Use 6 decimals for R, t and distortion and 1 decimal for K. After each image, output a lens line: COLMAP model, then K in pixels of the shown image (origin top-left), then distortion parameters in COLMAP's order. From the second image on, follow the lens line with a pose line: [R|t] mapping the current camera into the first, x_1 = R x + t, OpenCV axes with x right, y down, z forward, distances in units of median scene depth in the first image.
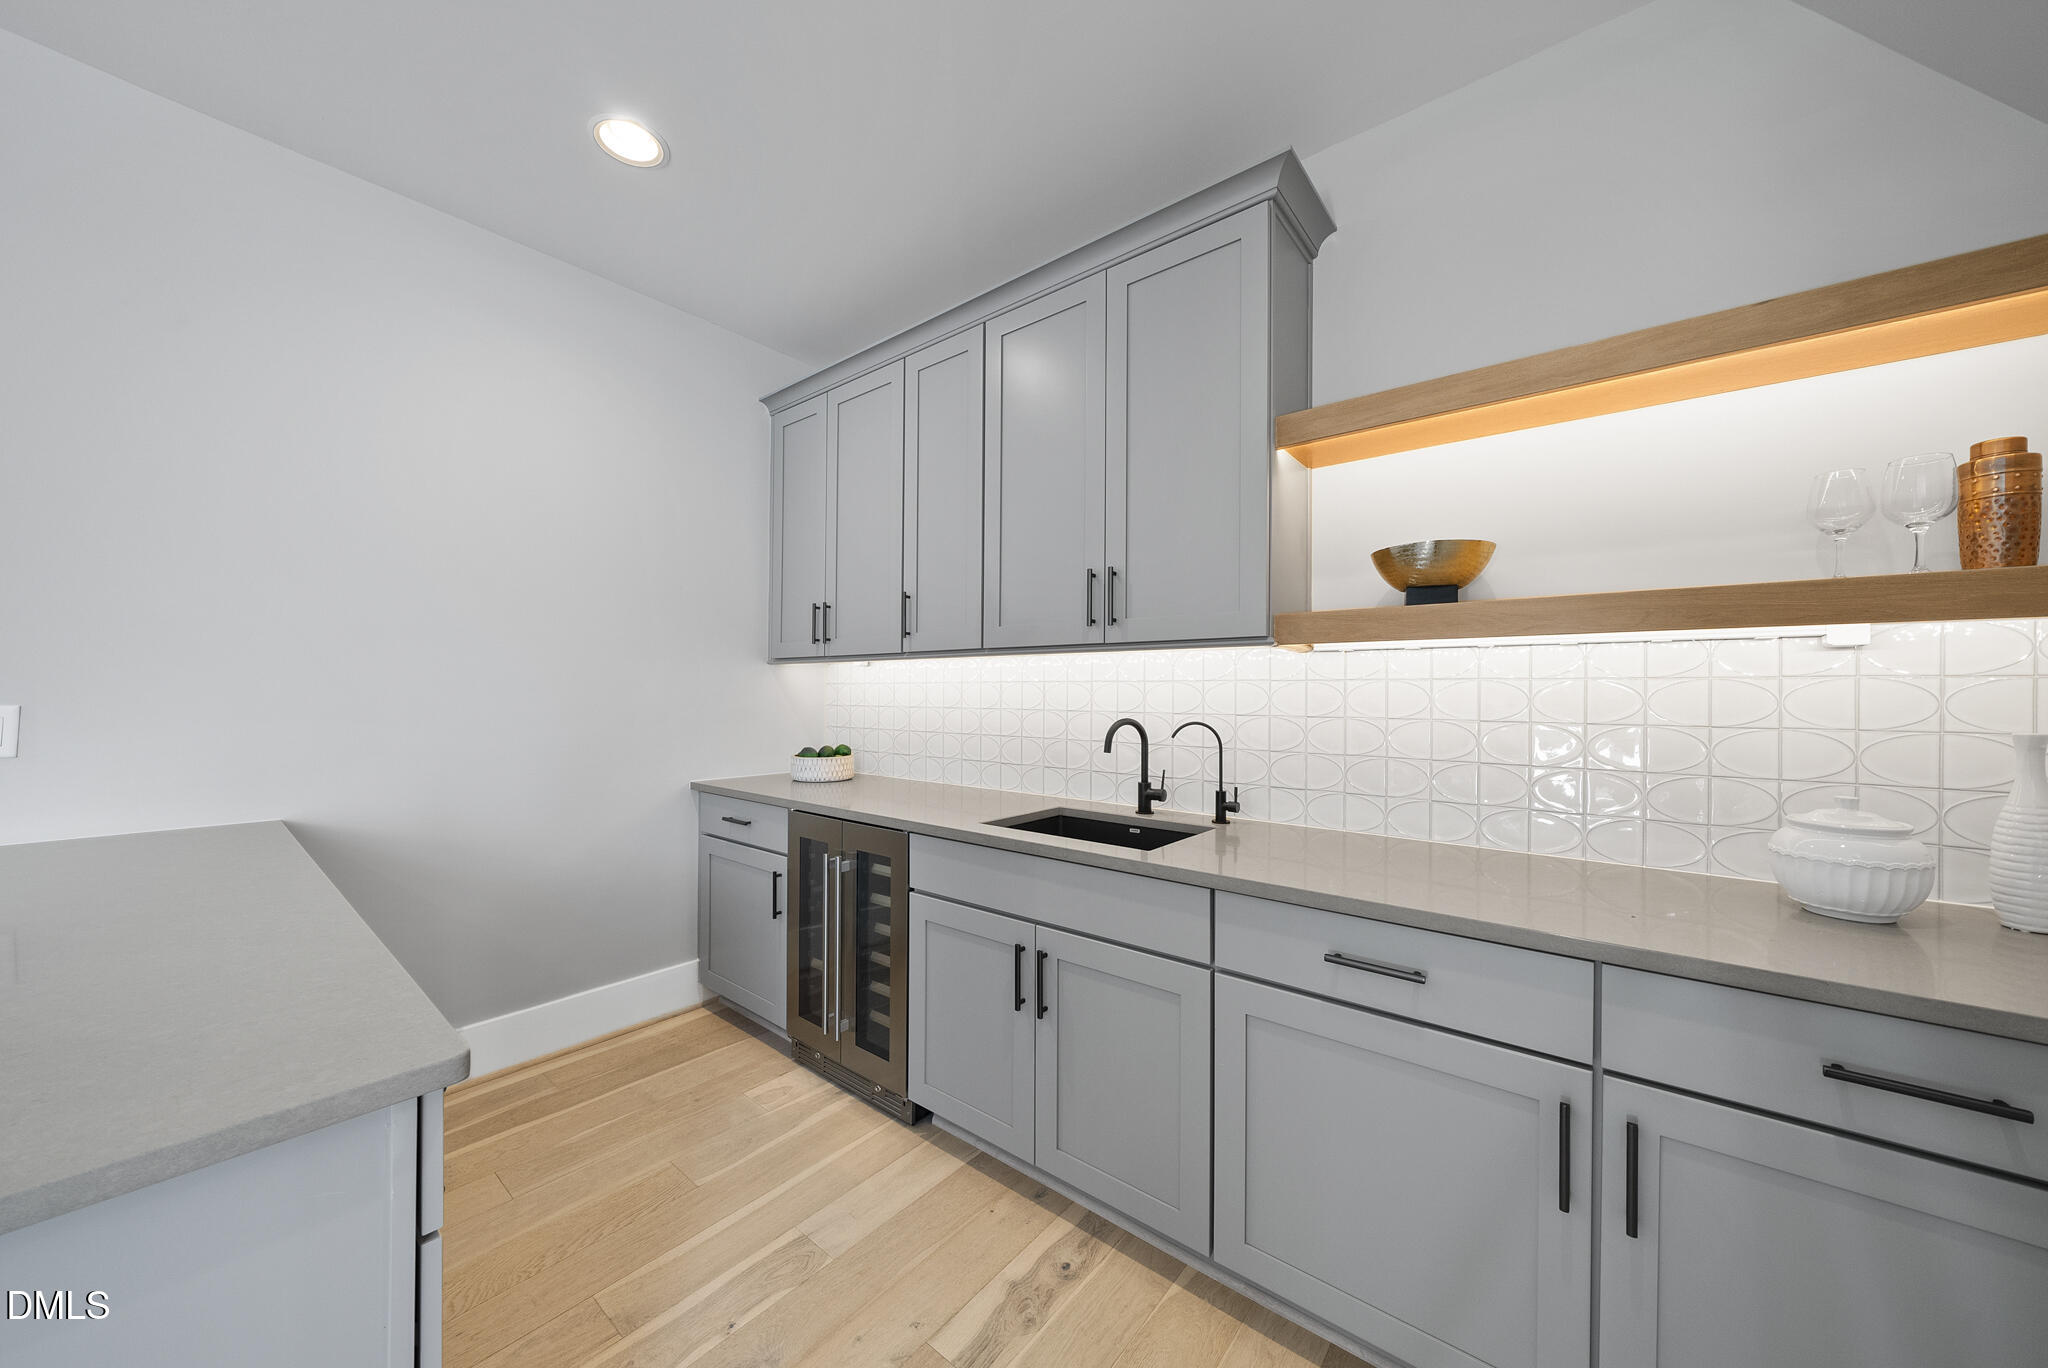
lens RADIAL K [[709.5, 0, 1024.2], [0, 709.5, 688.2], [0, 0, 1]] dist [-0.008437, 0.000363]
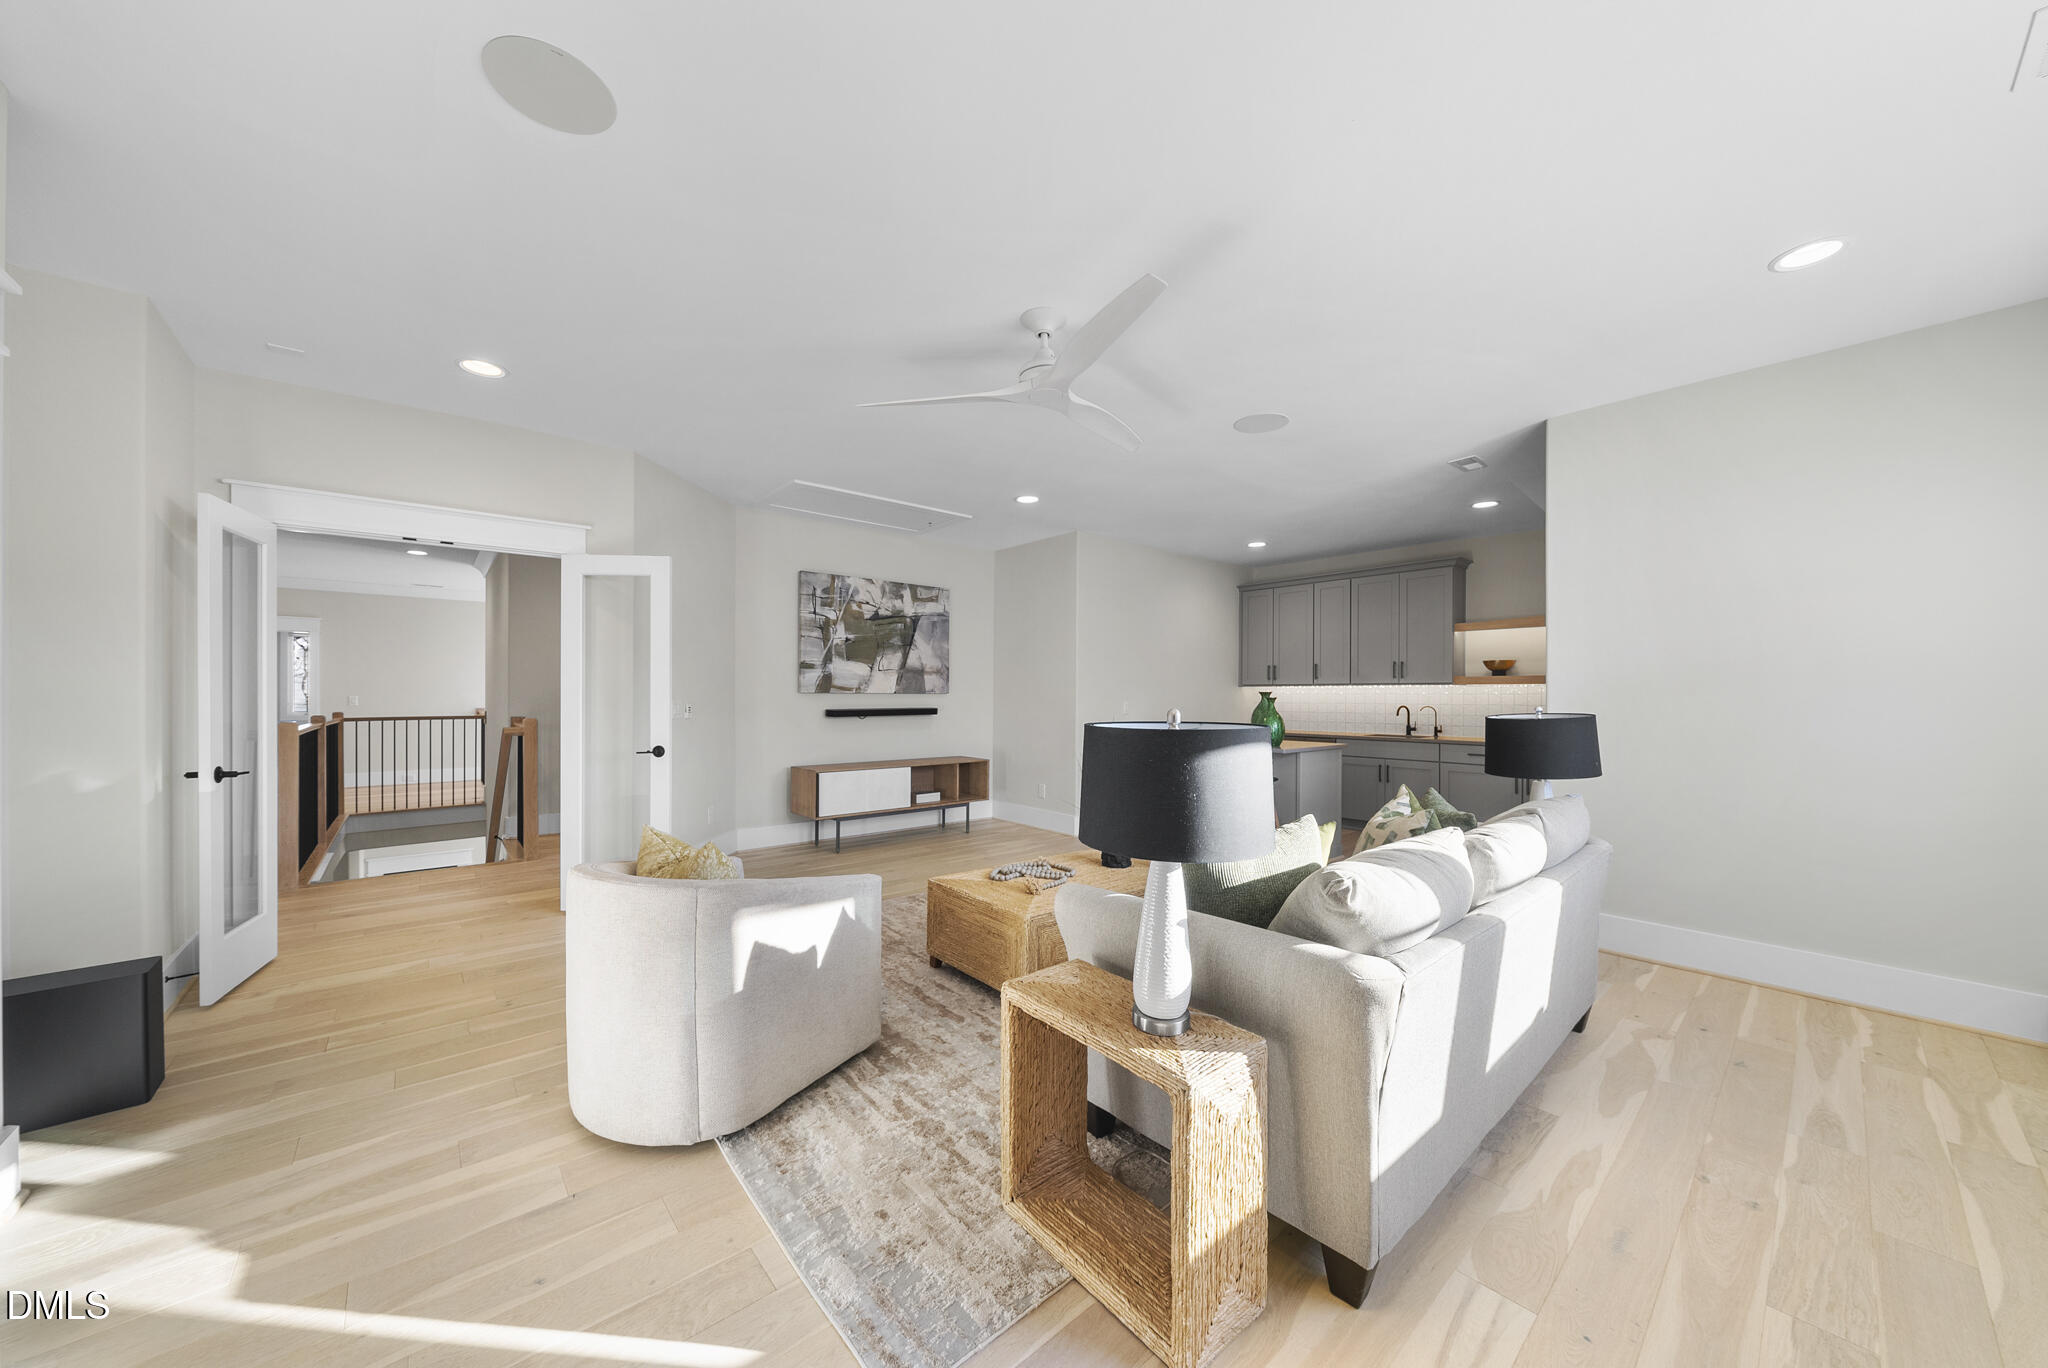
lens RADIAL K [[709.5, 0, 1012.7], [0, 709.5, 693.9], [0, 0, 1]] dist [-0.008437, 0.000363]
pose [[0.983130, 0.001031, -0.182904, -1.251304], [-0.000140, 0.999988, 0.004883, -0.031972], [0.182907, -0.004775, 0.983119, -3.082083]]
